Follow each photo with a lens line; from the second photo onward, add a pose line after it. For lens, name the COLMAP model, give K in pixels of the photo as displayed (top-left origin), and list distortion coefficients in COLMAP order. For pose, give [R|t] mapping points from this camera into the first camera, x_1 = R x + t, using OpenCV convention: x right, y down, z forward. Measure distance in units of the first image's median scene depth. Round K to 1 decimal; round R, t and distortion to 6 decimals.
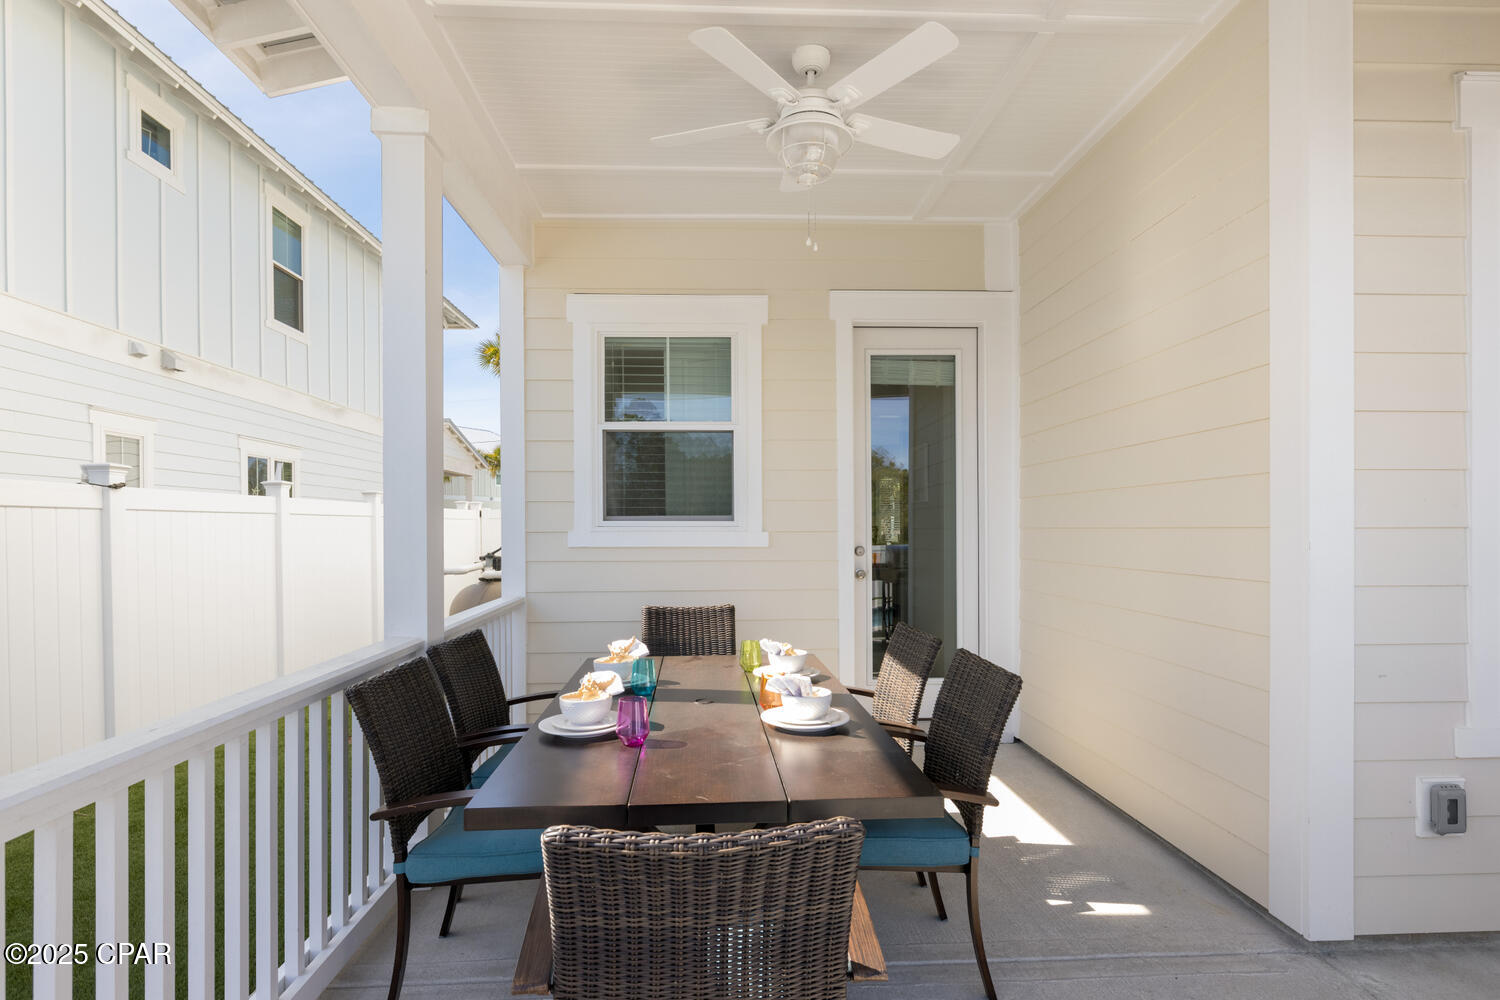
lens RADIAL K [[763.4, 0, 750.5], [0, 763.4, 523.6], [0, 0, 1]] dist [-0.000540, -0.000027]
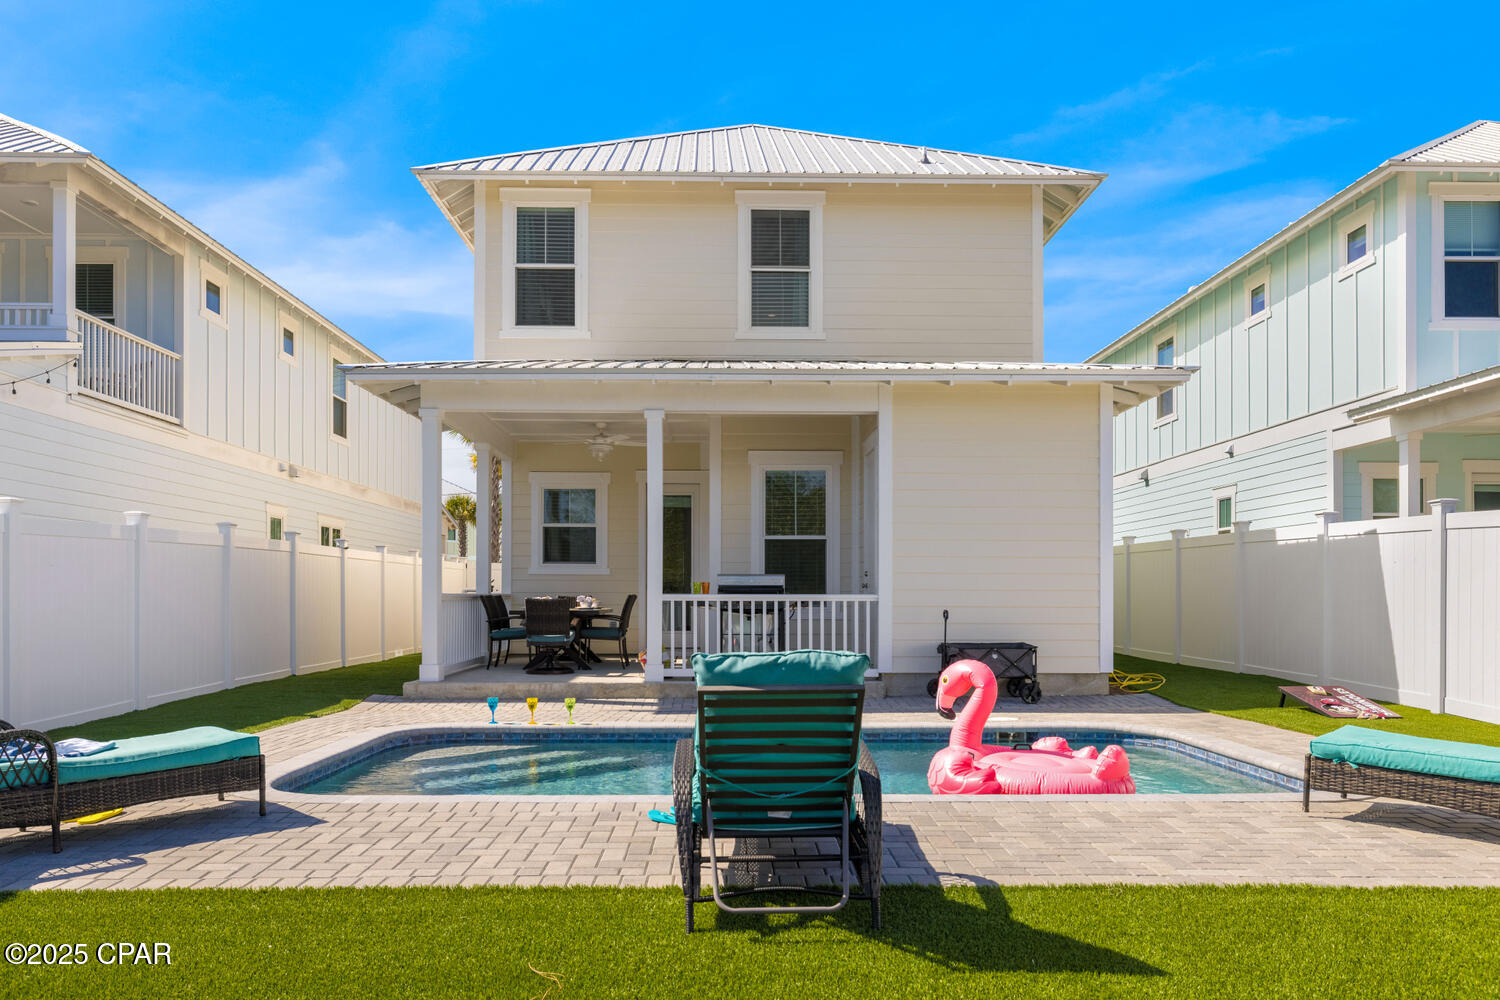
lens RADIAL K [[1048.5, 0, 747.6], [0, 1048.5, 584.9], [0, 0, 1]] dist [0.003532, 0.000962]
pose [[0.999660, 0.006662, -0.025216, 0.477418], [-0.006830, 0.999955, -0.006585, 0.071892], [0.025171, 0.006755, 0.999660, -2.041061]]
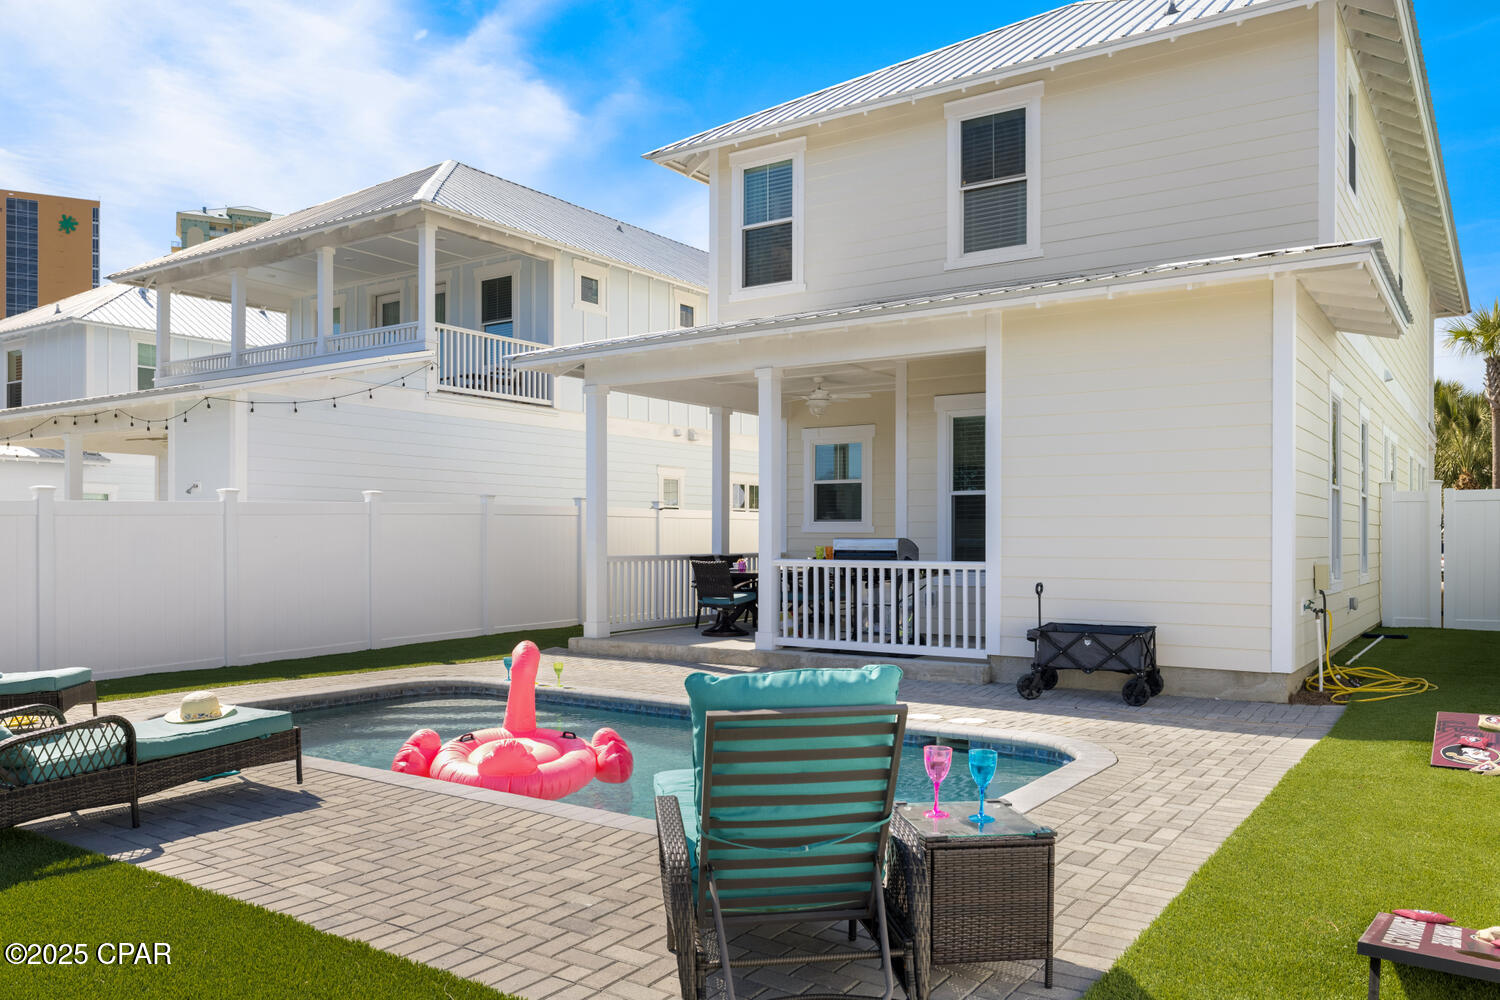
lens RADIAL K [[1126.1, 0, 752.0], [0, 1126.1, 540.1], [0, 0, 1]] dist [-0.005914, -0.002148]
pose [[0.798124, 0.007513, -0.602447, 1.554419], [-0.002593, 0.999956, 0.009035, 0.020110], [0.602488, -0.005649, 0.798108, -1.691074]]
